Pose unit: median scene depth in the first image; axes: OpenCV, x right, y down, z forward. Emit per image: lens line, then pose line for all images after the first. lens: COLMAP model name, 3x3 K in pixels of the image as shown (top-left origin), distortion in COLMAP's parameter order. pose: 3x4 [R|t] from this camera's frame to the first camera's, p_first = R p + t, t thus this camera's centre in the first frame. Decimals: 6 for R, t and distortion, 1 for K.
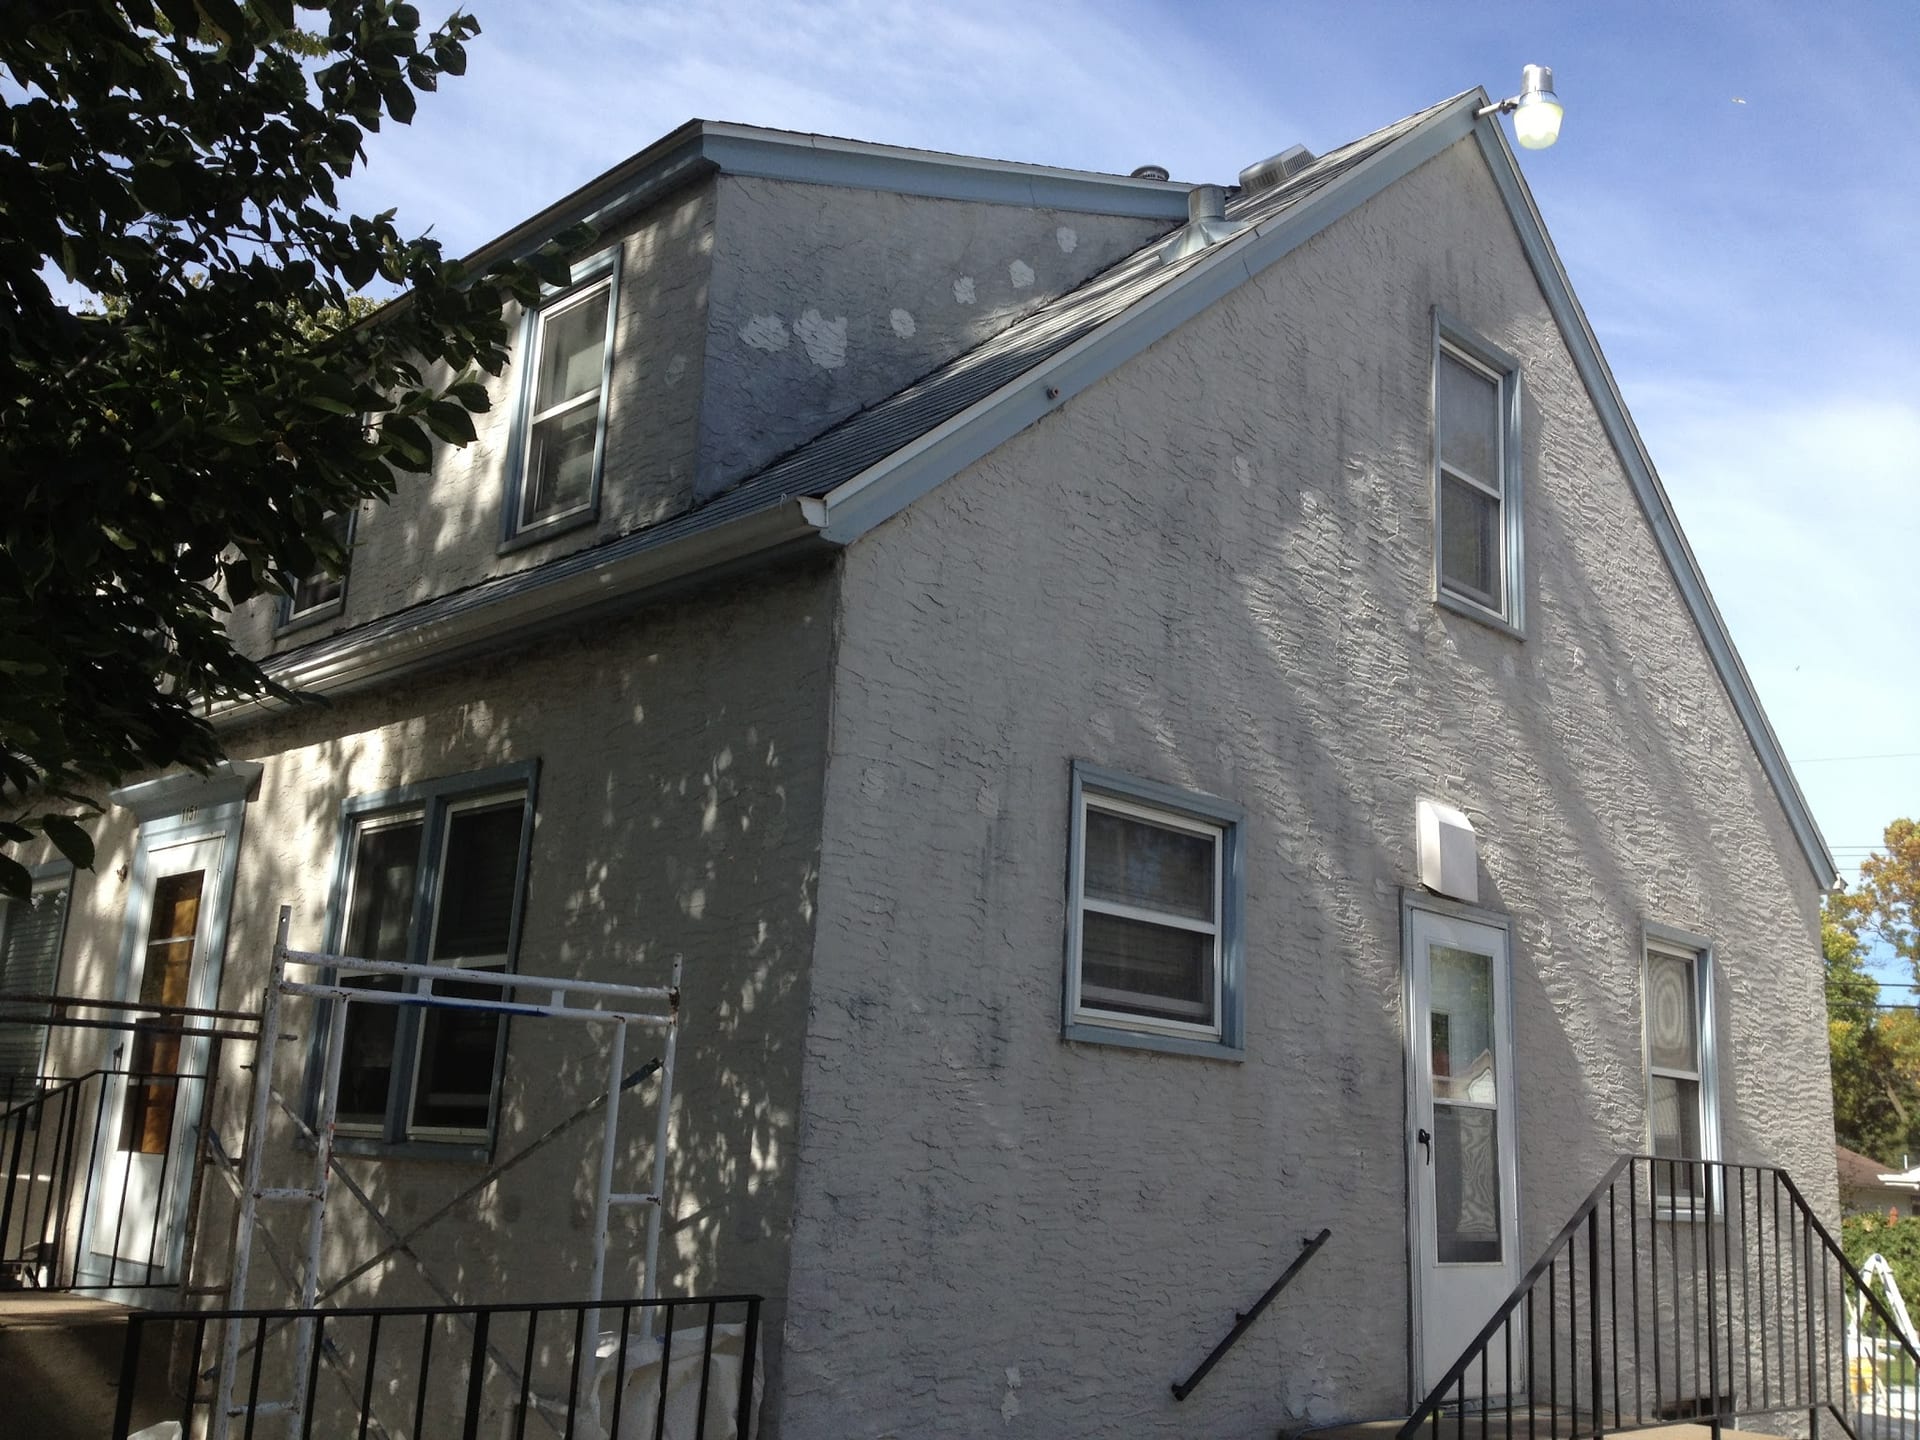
lens RADIAL K [[1812.6, 0, 960.0], [0, 1812.6, 720.0], [0, 0, 1]] dist [0.178672, -0.429015]
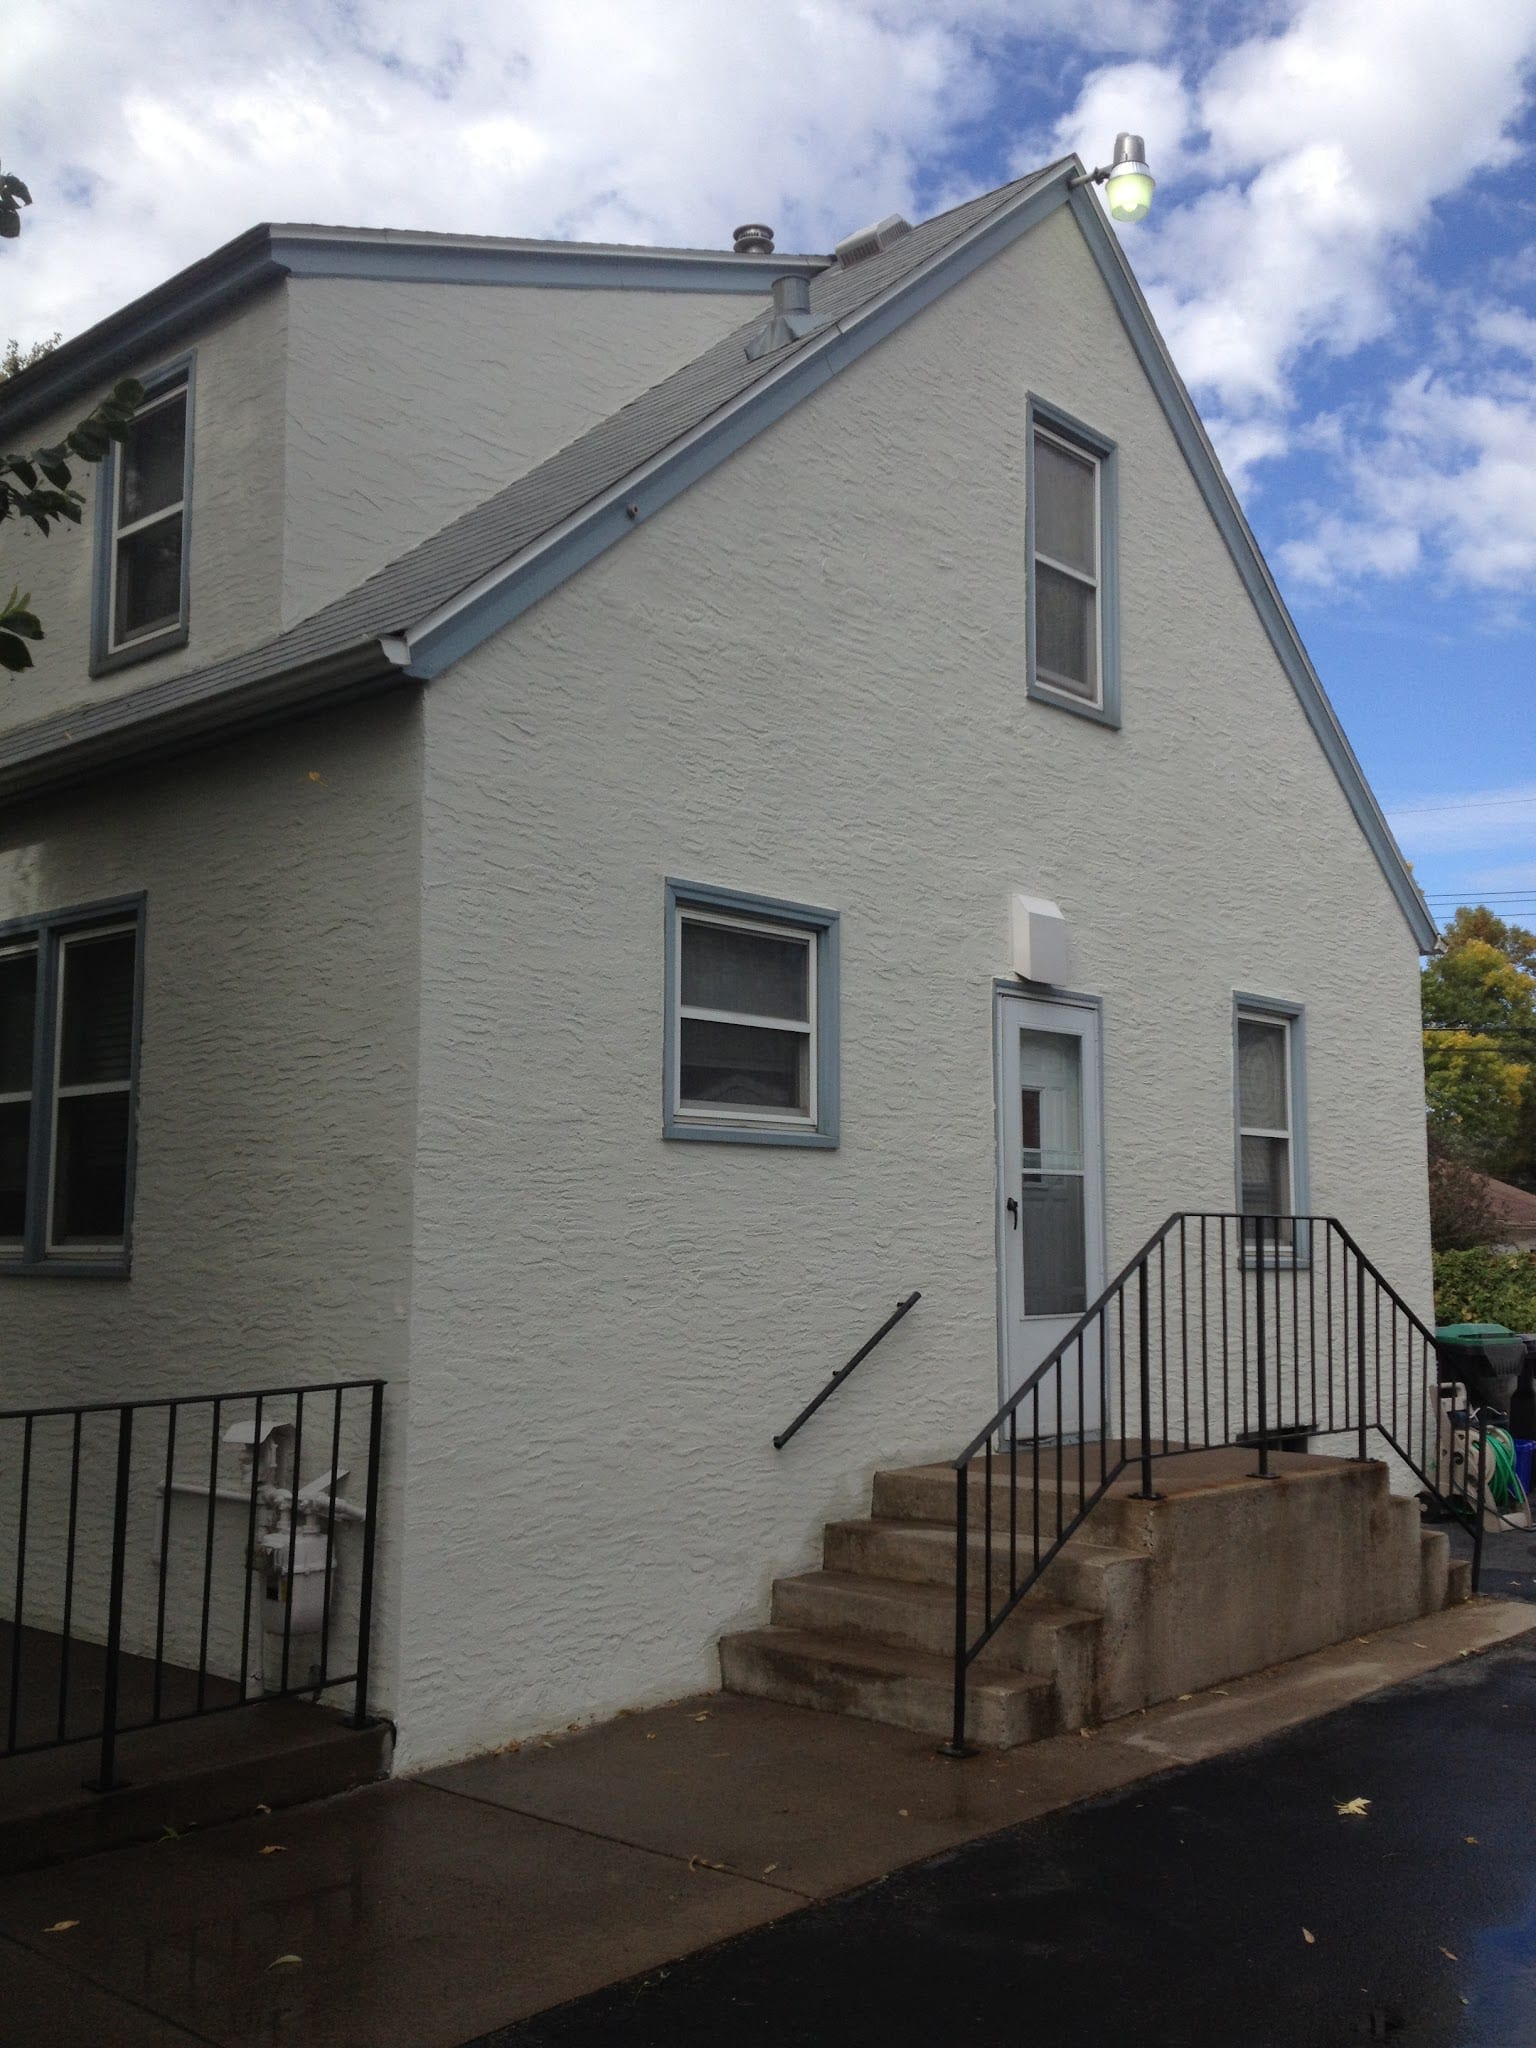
lens RADIAL K [[1933.4, 0, 768.0], [0, 1933.4, 1024.0], [0, 0, 1]] dist [0.178672, -0.429015]
pose [[0.996762, -0.045545, 0.066273, 0.035951], [0.037047, 0.991560, 0.124240, -0.025444], [-0.071372, -0.121382, 0.990037, -0.105389]]
